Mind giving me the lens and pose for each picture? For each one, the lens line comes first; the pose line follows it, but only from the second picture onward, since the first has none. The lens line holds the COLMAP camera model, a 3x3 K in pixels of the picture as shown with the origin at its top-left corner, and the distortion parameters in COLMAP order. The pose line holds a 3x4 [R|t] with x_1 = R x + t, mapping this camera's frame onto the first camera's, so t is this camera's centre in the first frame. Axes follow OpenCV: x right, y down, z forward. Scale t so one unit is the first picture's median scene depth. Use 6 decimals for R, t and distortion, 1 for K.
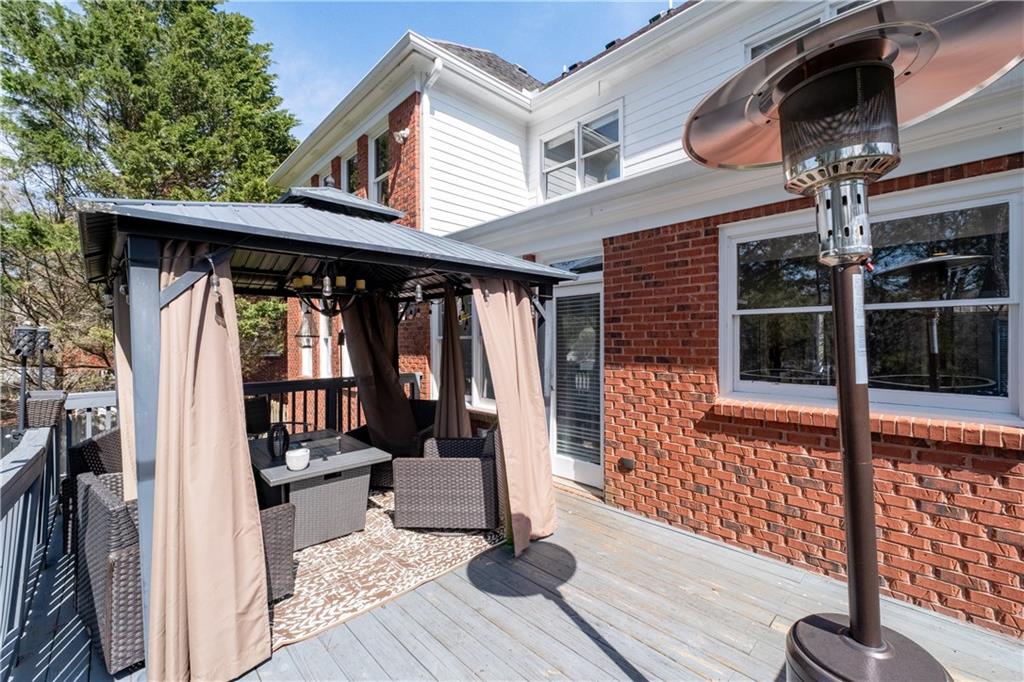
lens RADIAL K [[428.5, 0, 520.5], [0, 428.5, 339.7], [0, 0, 1]] dist [-0.006545, 0.002003]
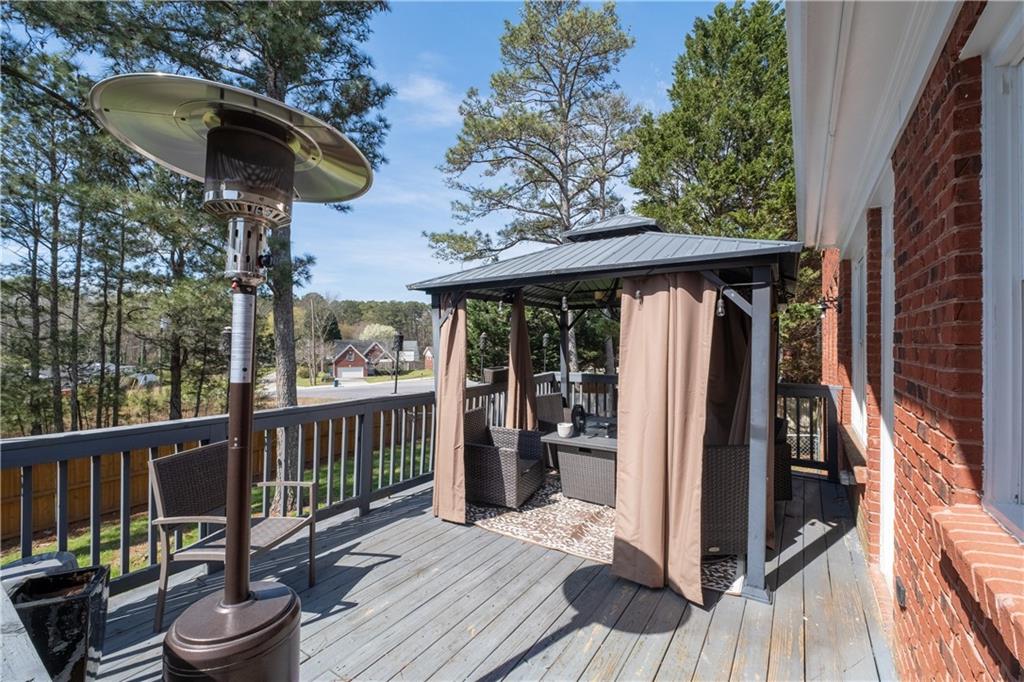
lens RADIAL K [[428.5, 0, 515.5], [0, 428.5, 341.1], [0, 0, 1]] dist [-0.006545, 0.002003]
pose [[0.204312, 0.000259, -0.978906, 0.410527], [0.001224, 0.999999, 0.000520, -0.004683], [0.978905, -0.001305, 0.204311, 0.289535]]
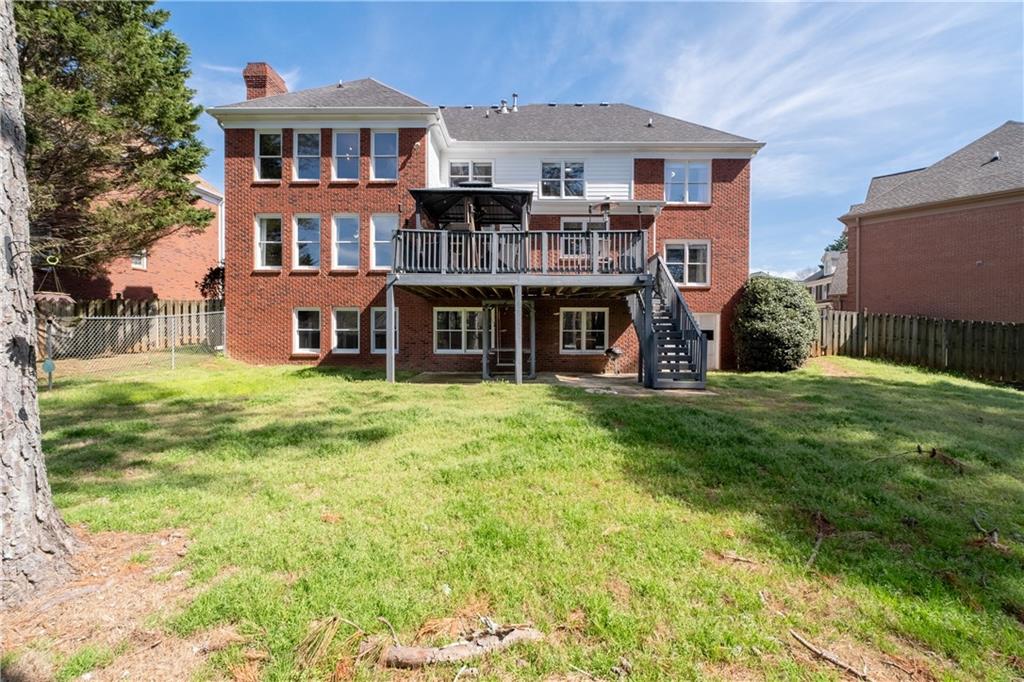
lens RADIAL K [[428.5, 0, 510.5], [0, 428.5, 339.6], [0, 0, 1]] dist [-0.006545, 0.002003]
pose [[0.694936, 0.001096, 0.719071, -1.524041], [-0.004514, 0.999986, 0.002838, 0.489887], [-0.719058, -0.005218, 0.694931, -0.826407]]
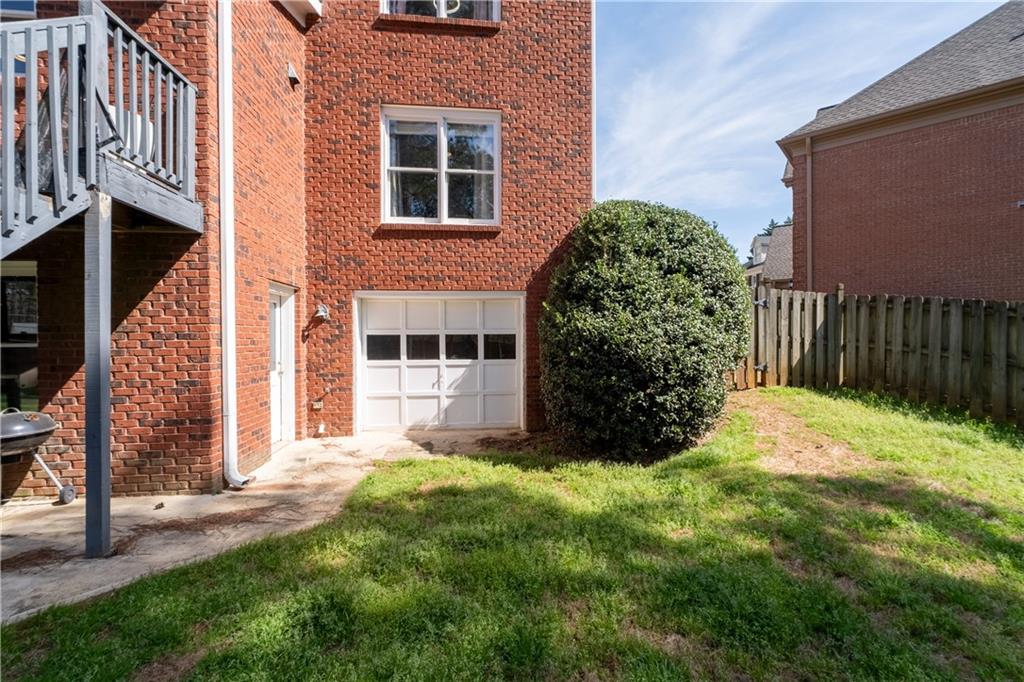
lens RADIAL K [[428.5, 0, 511.0], [0, 428.5, 339.5], [0, 0, 1]] dist [-0.006545, 0.002003]
pose [[0.604969, -0.006739, 0.796221, 0.330974], [0.006997, 0.999971, 0.003147, 0.444037], [-0.796218, 0.003667, 0.604998, -0.554014]]
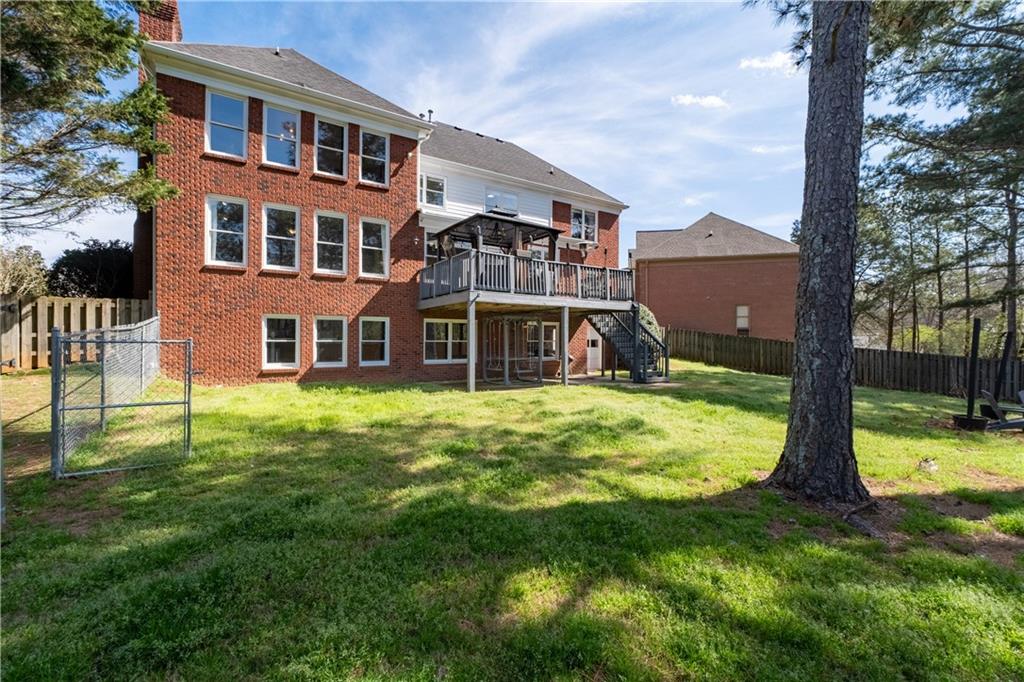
lens RADIAL K [[428.5, 0, 510.3], [0, 428.5, 341.1], [0, 0, 1]] dist [-0.006545, 0.002003]
pose [[0.194722, 0.002572, 0.980855, -2.314101], [0.000446, 0.999996, -0.002710, 0.456515], [-0.980858, 0.000966, 0.194720, 0.113839]]
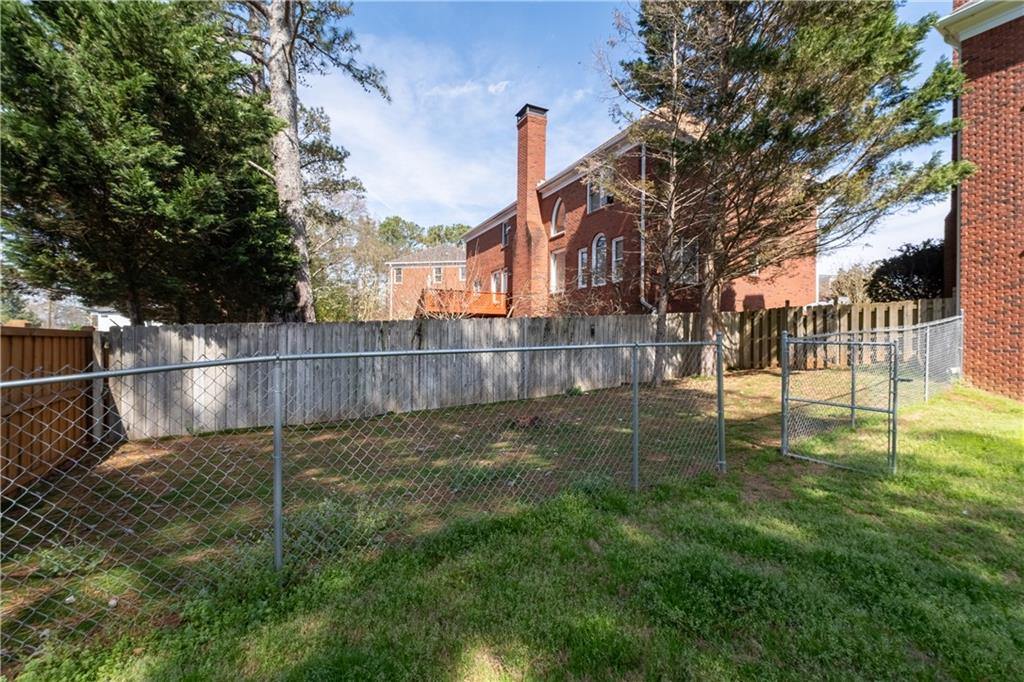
lens RADIAL K [[428.5, 0, 528.4], [0, 428.5, 338.1], [0, 0, 1]] dist [-0.006545, 0.002003]
pose [[0.982068, 0.011769, -0.188158, -2.141612], [-0.012490, 0.999918, -0.002650, 0.455228], [0.188111, 0.004952, 0.982135, 0.056916]]
